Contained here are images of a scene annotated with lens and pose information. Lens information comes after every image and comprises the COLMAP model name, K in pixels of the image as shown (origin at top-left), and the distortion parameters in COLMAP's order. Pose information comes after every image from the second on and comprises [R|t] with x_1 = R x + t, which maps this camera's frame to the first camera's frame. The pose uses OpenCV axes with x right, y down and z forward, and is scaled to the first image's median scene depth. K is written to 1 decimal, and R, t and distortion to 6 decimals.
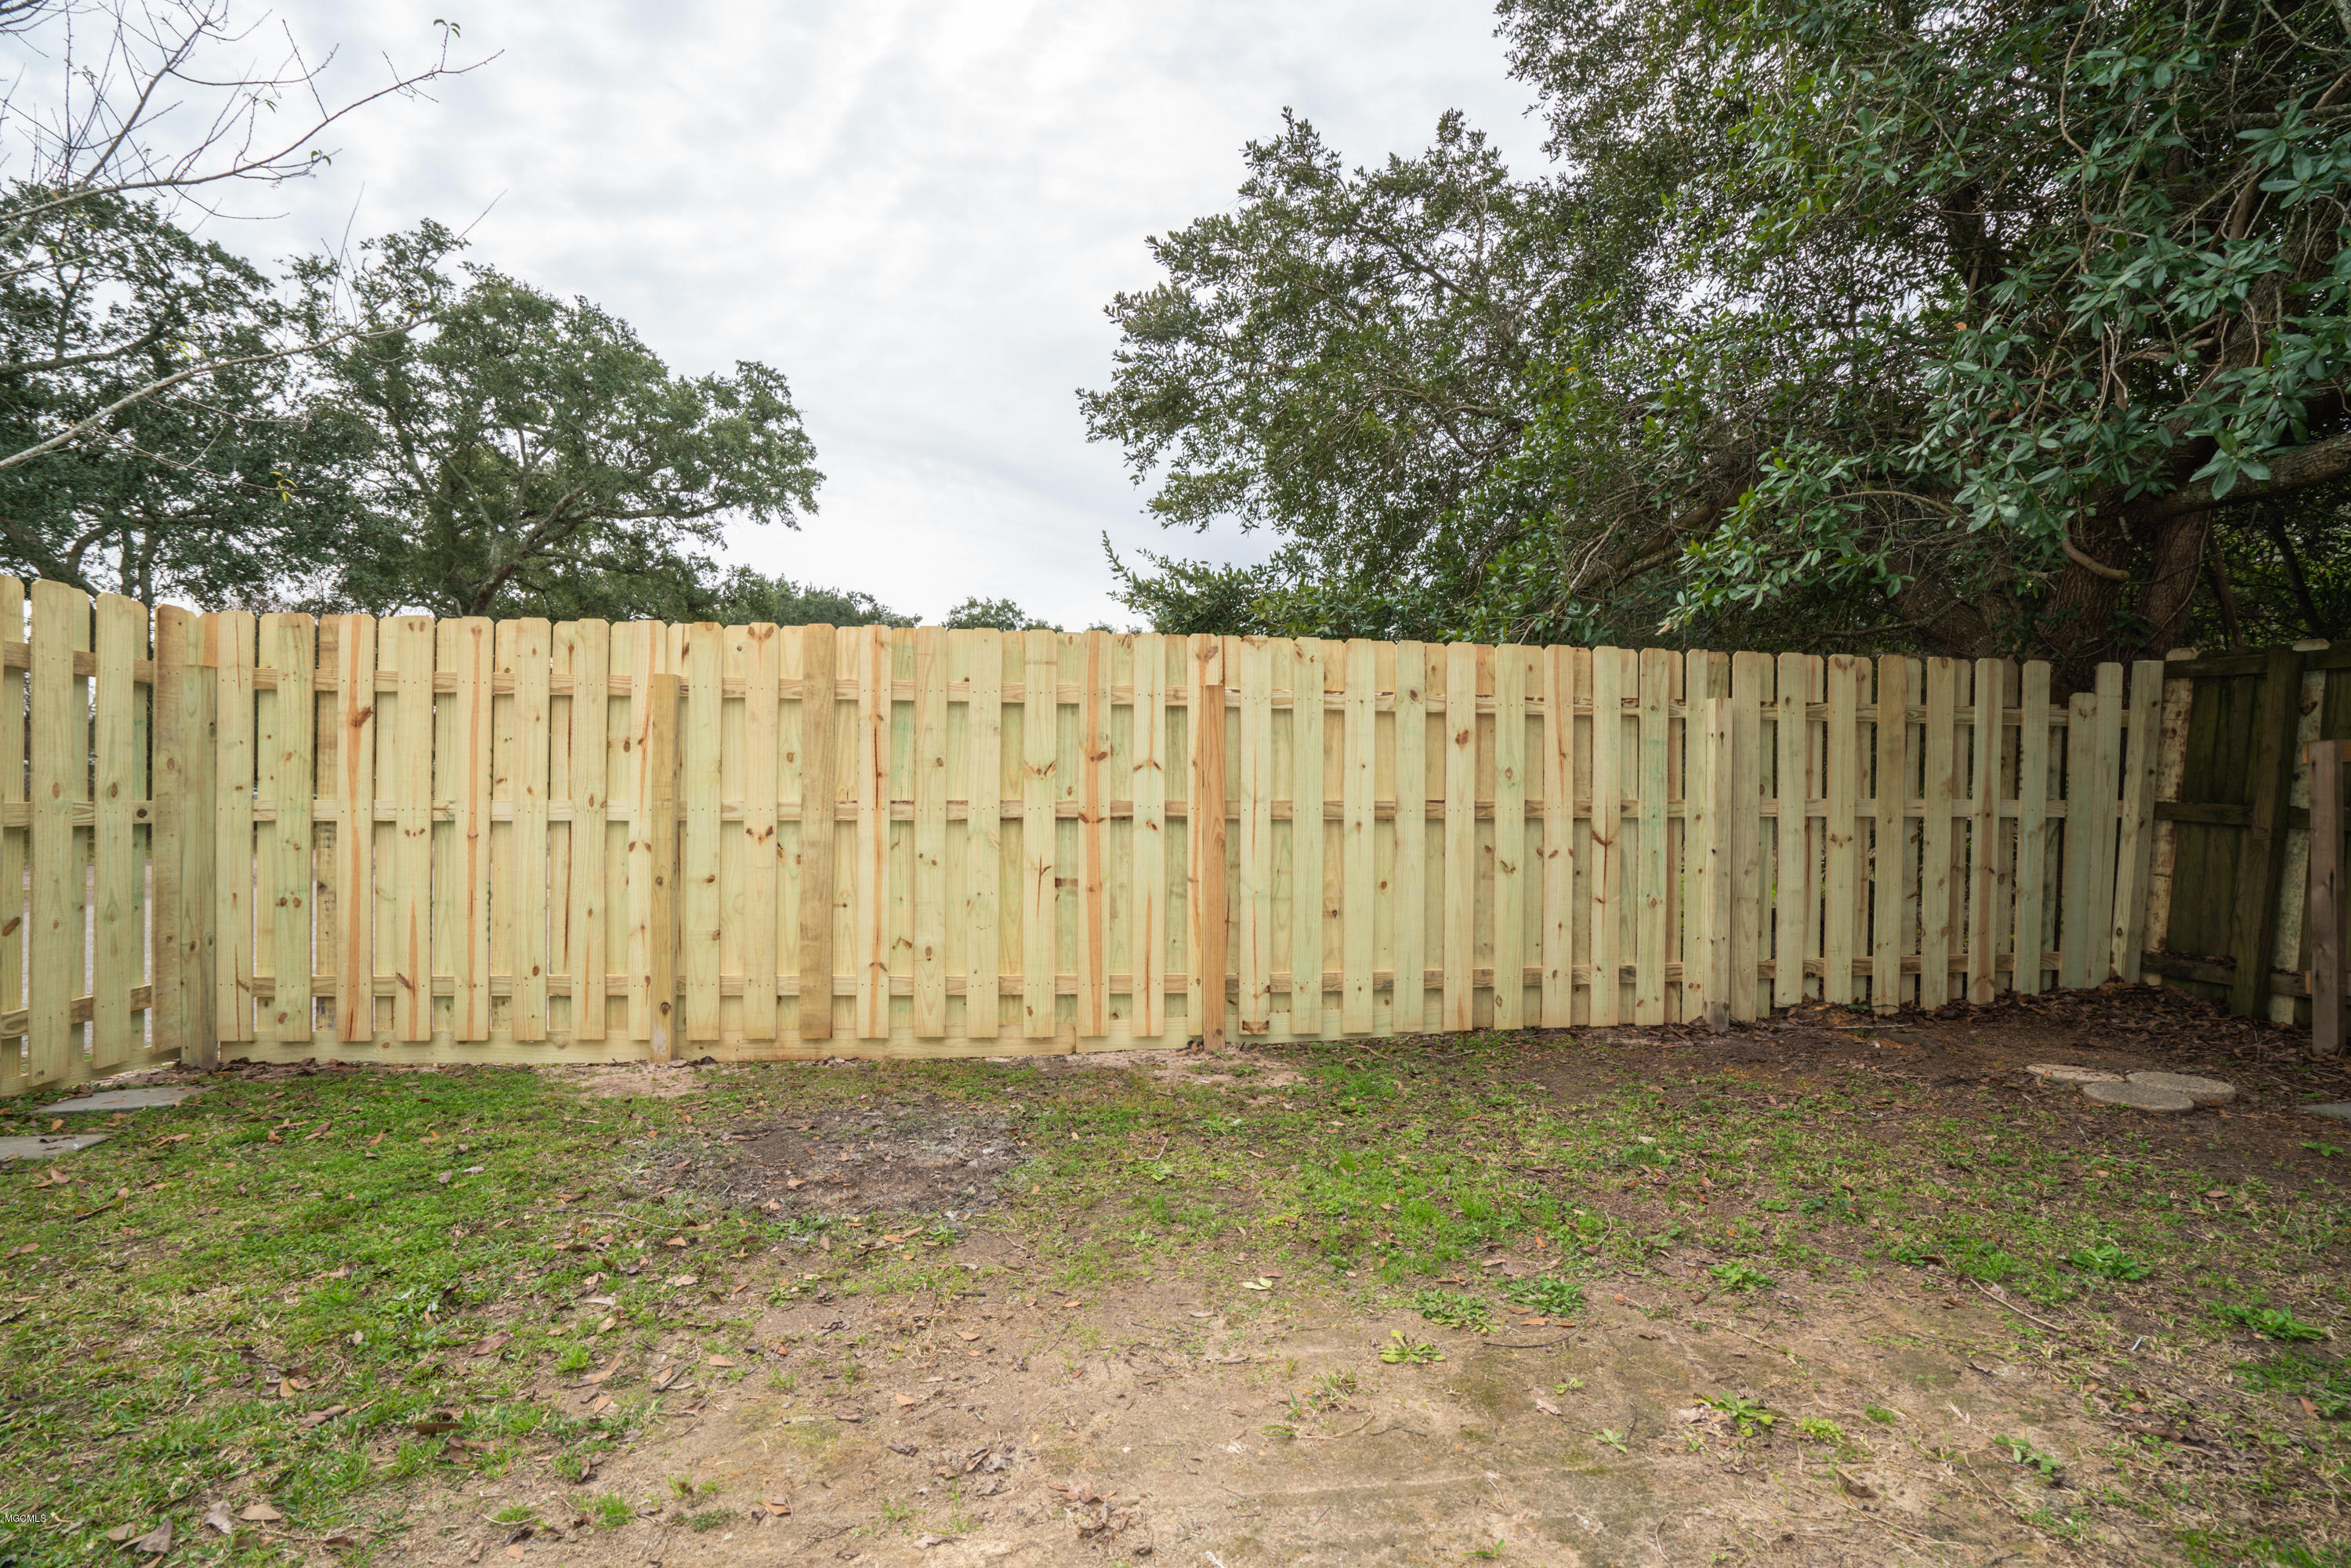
lens RADIAL K [[1090.3, 0, 1174.0], [0, 1090.3, 797.0], [0, 0, 1]] dist [0.000532, 0.000427]
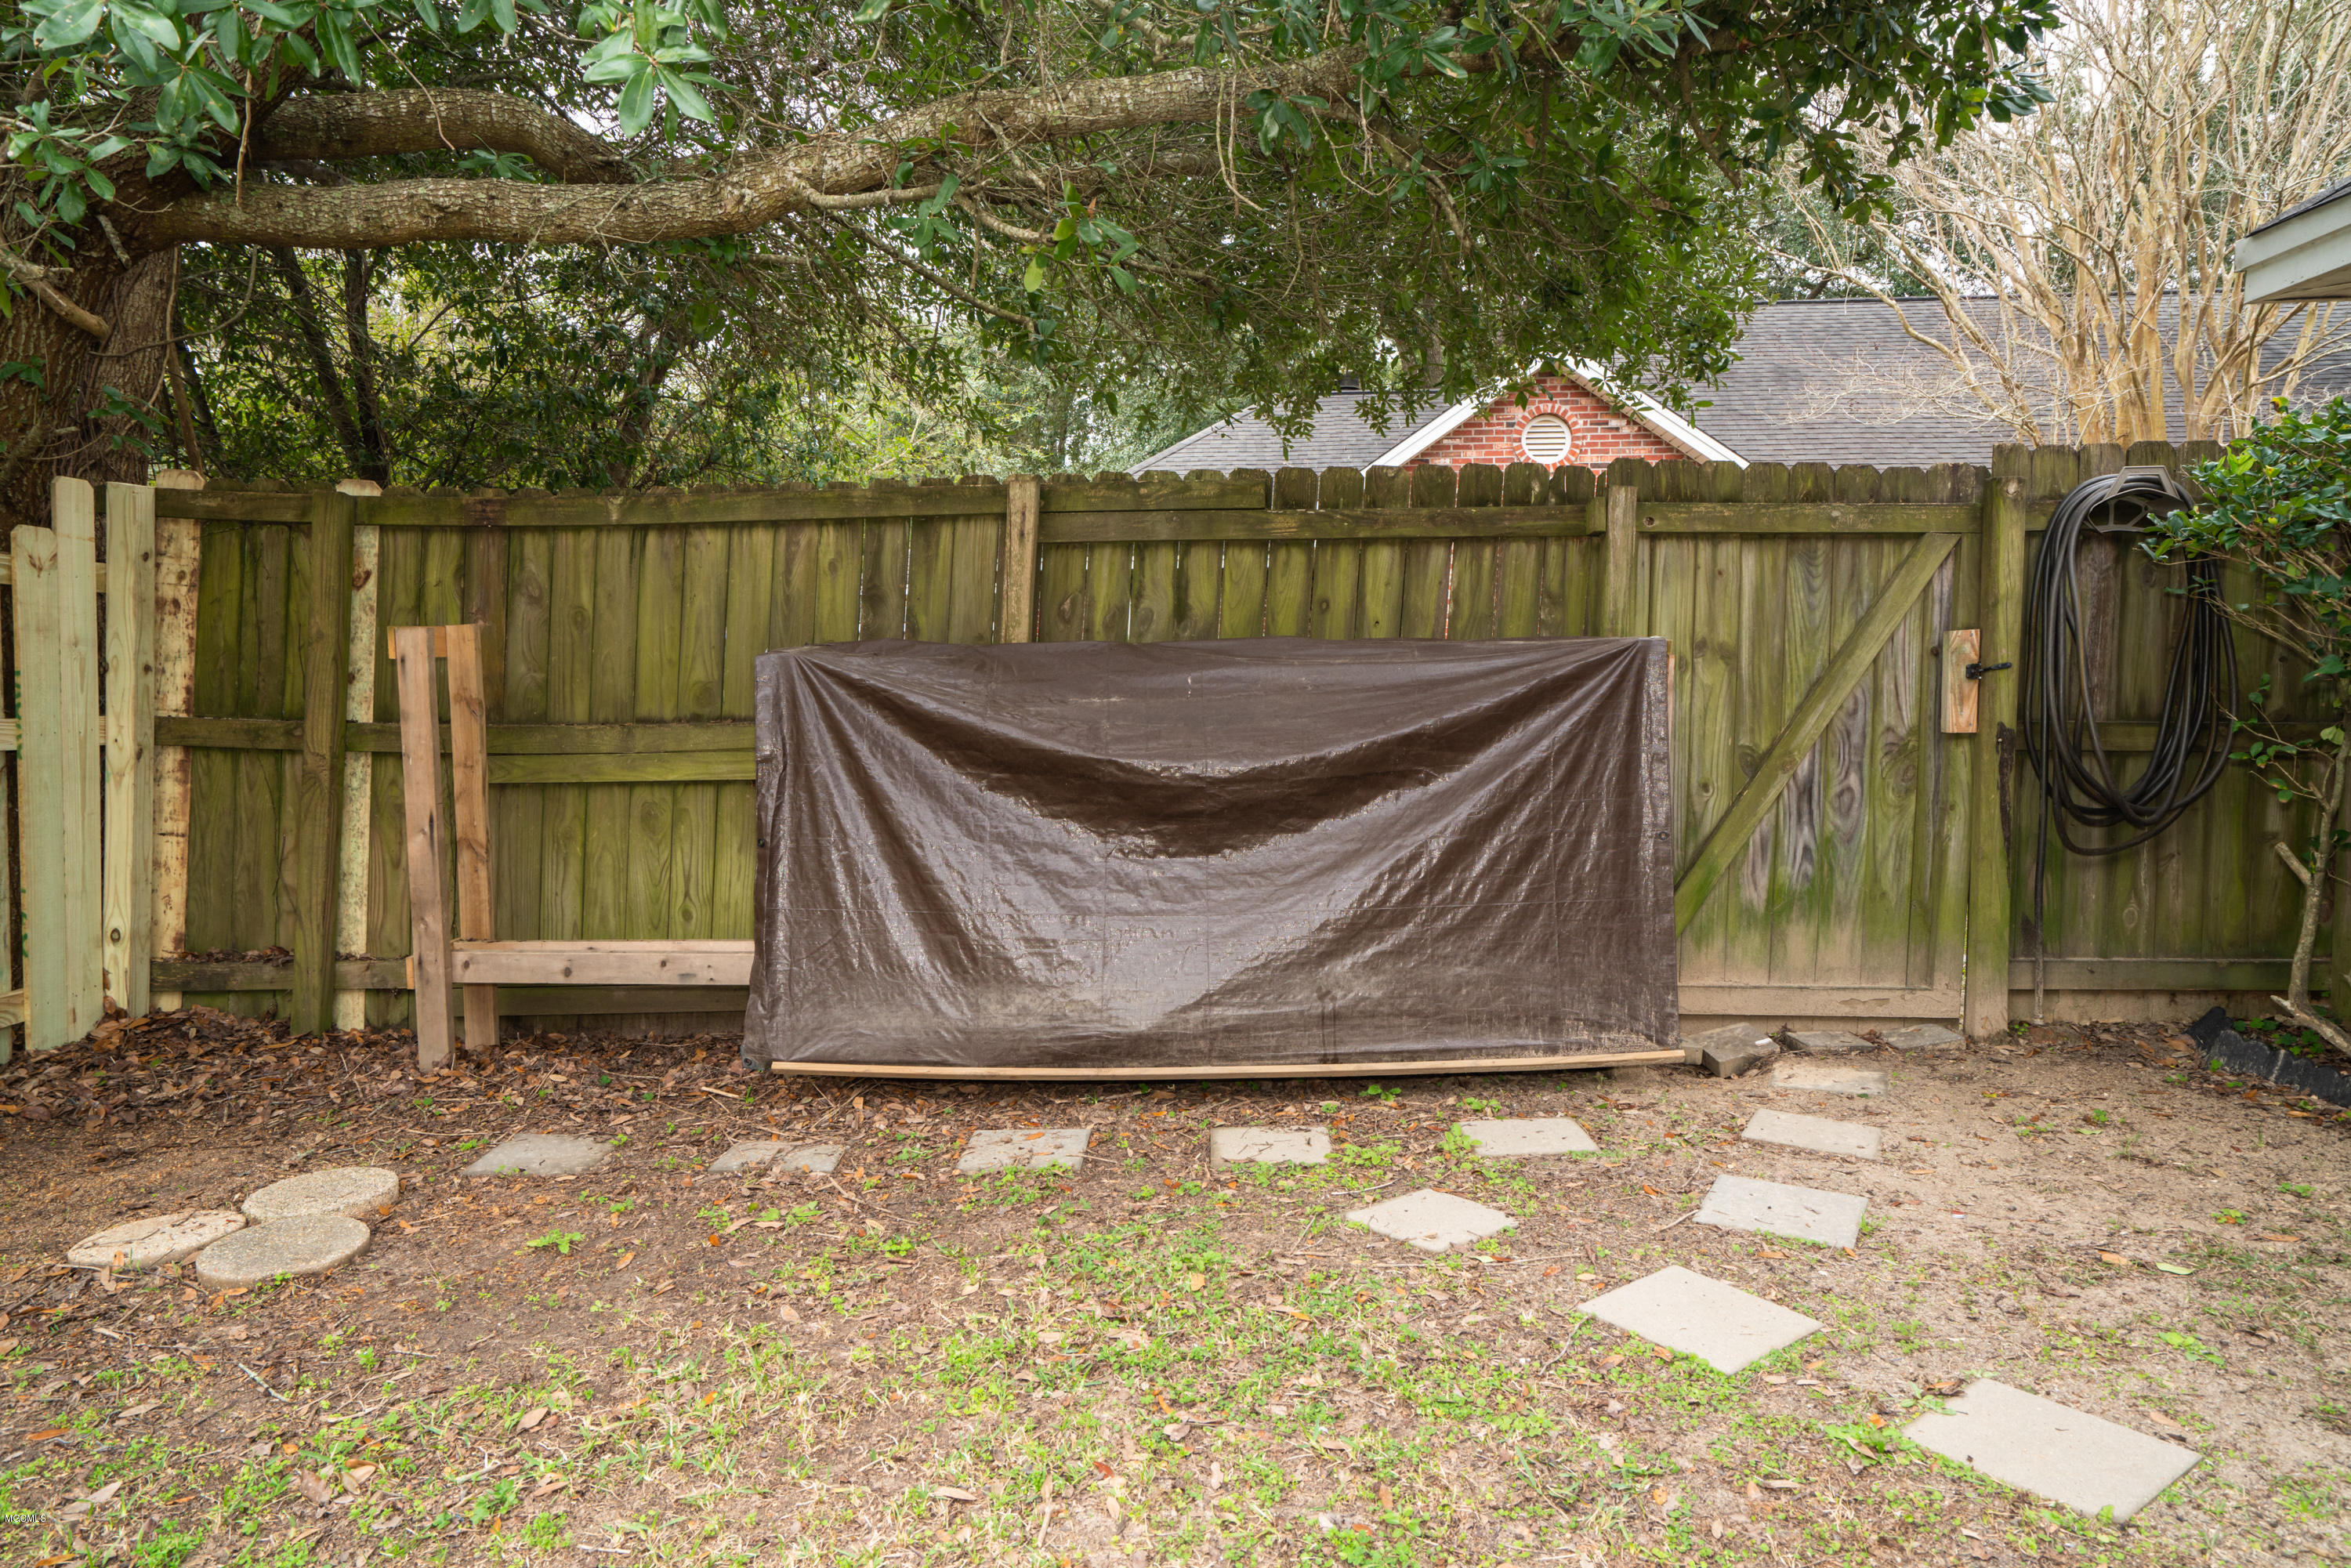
lens RADIAL K [[1430.6, 0, 1162.9], [0, 1430.6, 782.2], [0, 0, 1]] dist [0.006838, 0.002206]
pose [[0.120198, -0.070119, 0.990271, 0.161947], [0.013906, 0.997524, 0.068945, -0.006915], [-0.992653, 0.005483, 0.120875, 0.338333]]
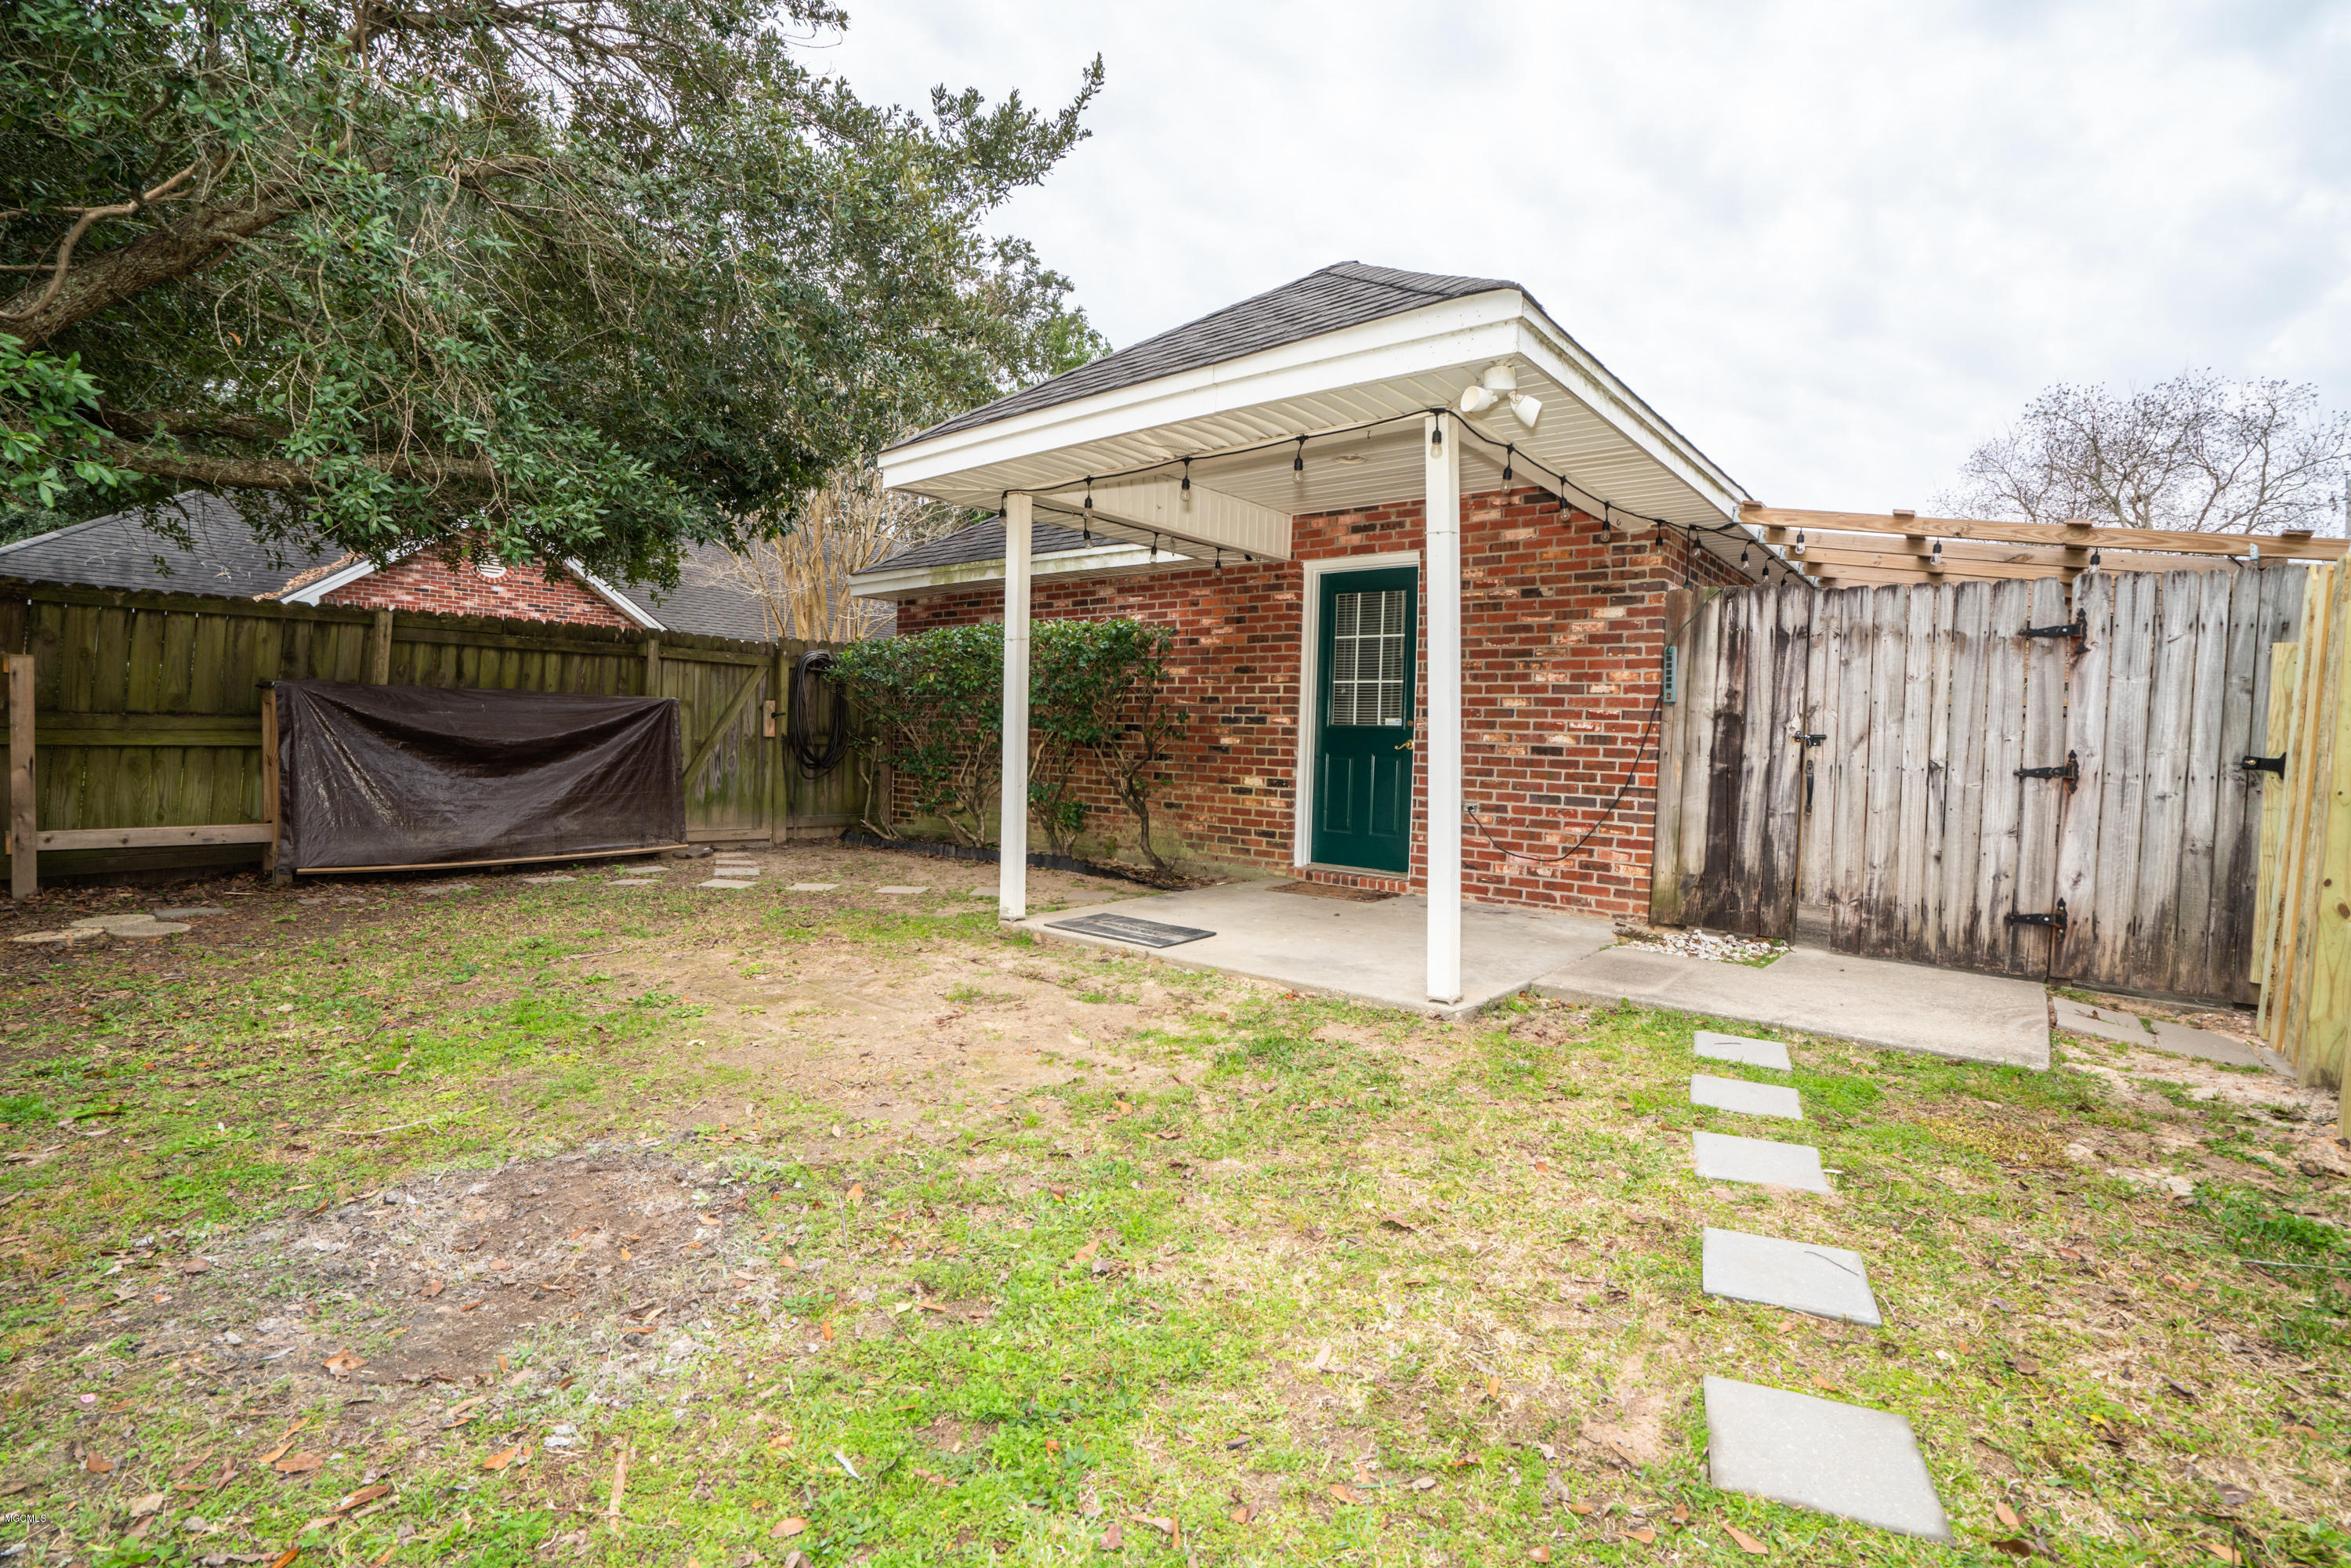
lens RADIAL K [[1090.3, 0, 1165.7], [0, 1090.3, 784.5], [0, 0, 1]] dist [0.000532, 0.000427]
pose [[-0.704575, -0.054046, 0.707569, -0.753195], [-0.026078, 0.998394, 0.050292, -0.000220], [-0.709150, 0.016982, -0.704853, 0.816220]]
